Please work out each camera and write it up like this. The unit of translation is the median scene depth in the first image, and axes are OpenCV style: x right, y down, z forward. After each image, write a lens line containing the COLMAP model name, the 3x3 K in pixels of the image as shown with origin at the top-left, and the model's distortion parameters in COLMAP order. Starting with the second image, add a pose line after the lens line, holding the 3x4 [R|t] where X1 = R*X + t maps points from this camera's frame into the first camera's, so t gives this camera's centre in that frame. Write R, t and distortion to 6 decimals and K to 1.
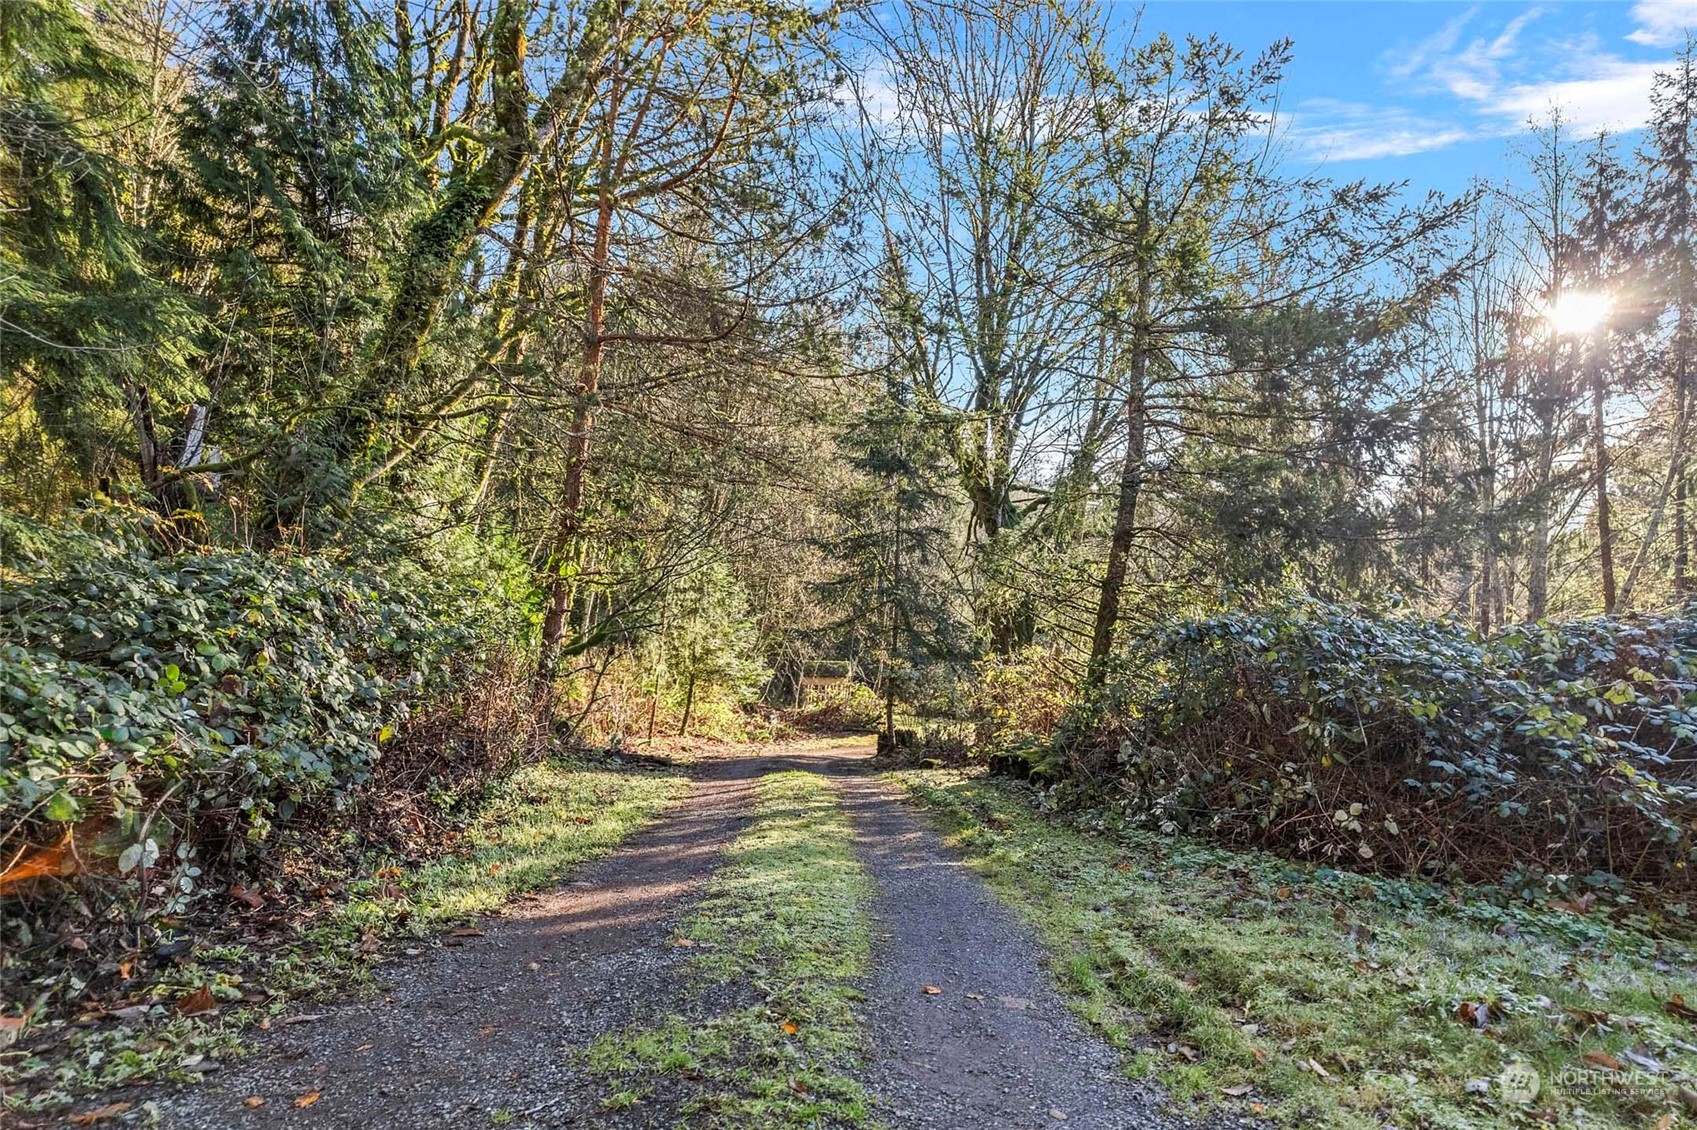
lens RADIAL K [[1118.7, 0, 848.5], [0, 1118.7, 565.0], [0, 0, 1]] dist [0.001008, 0.002331]
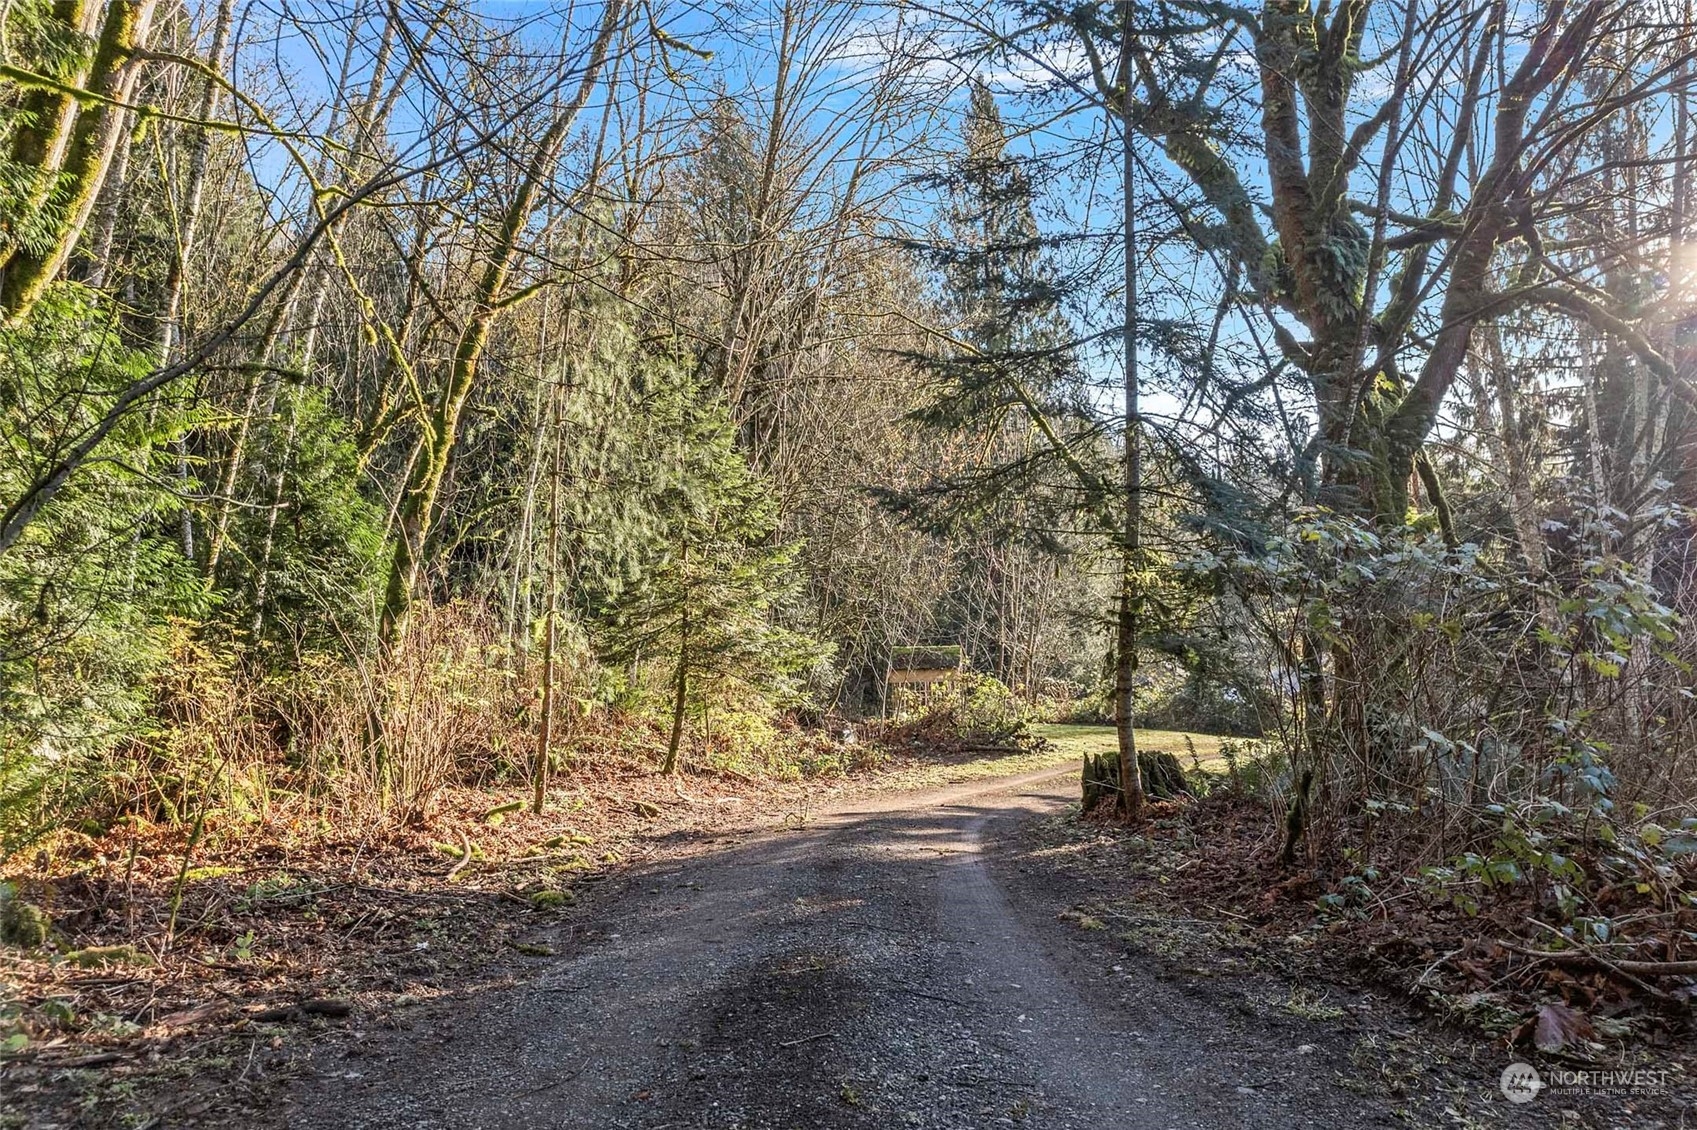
lens RADIAL K [[1118.7, 0, 848.5], [0, 1118.7, 565.0], [0, 0, 1]] dist [0.001008, 0.002331]
pose [[0.996430, -0.045681, -0.070996, -0.017896], [0.044676, 0.998878, -0.015681, 0.052185], [0.071632, 0.012453, 0.997353, 0.376108]]
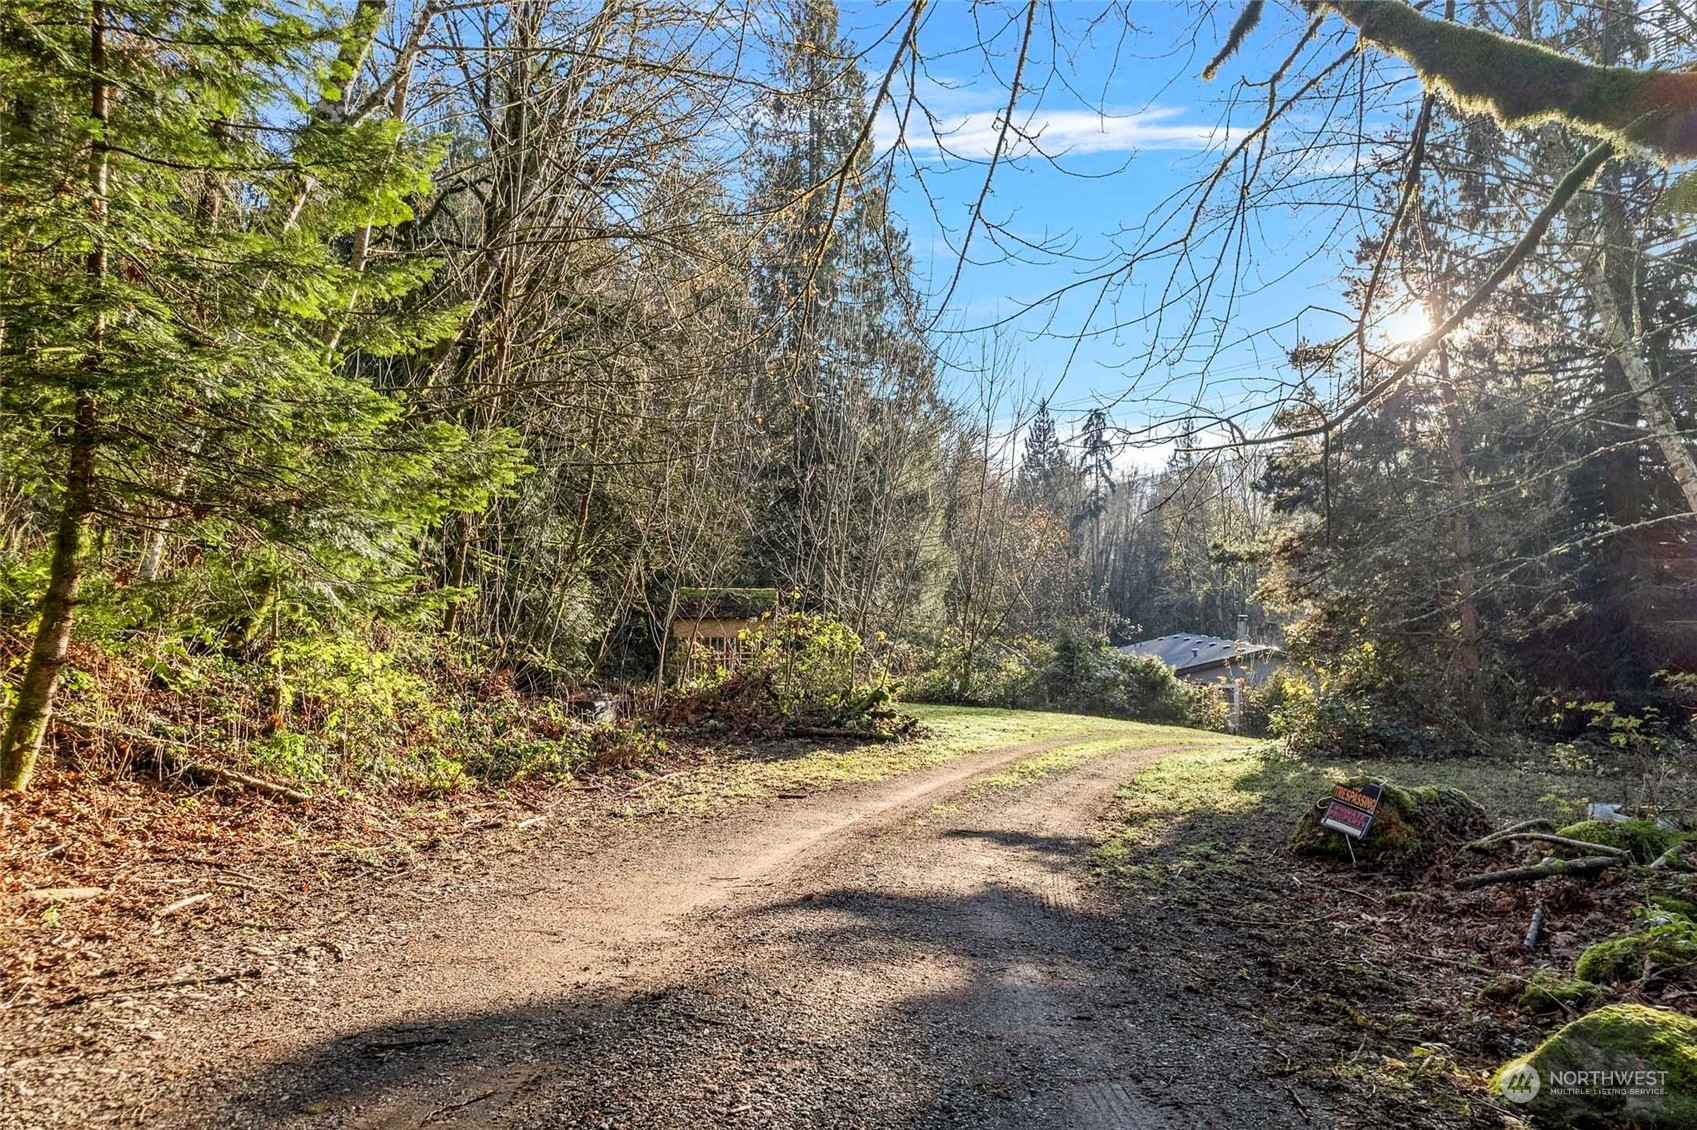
lens RADIAL K [[1118.7, 0, 848.5], [0, 1118.7, 565.0], [0, 0, 1]] dist [0.001008, 0.002331]
pose [[0.993561, -0.006652, 0.113107, -0.025283], [0.006771, 0.999977, -0.000670, 0.089014], [-0.113100, 0.001432, 0.993583, 0.611745]]
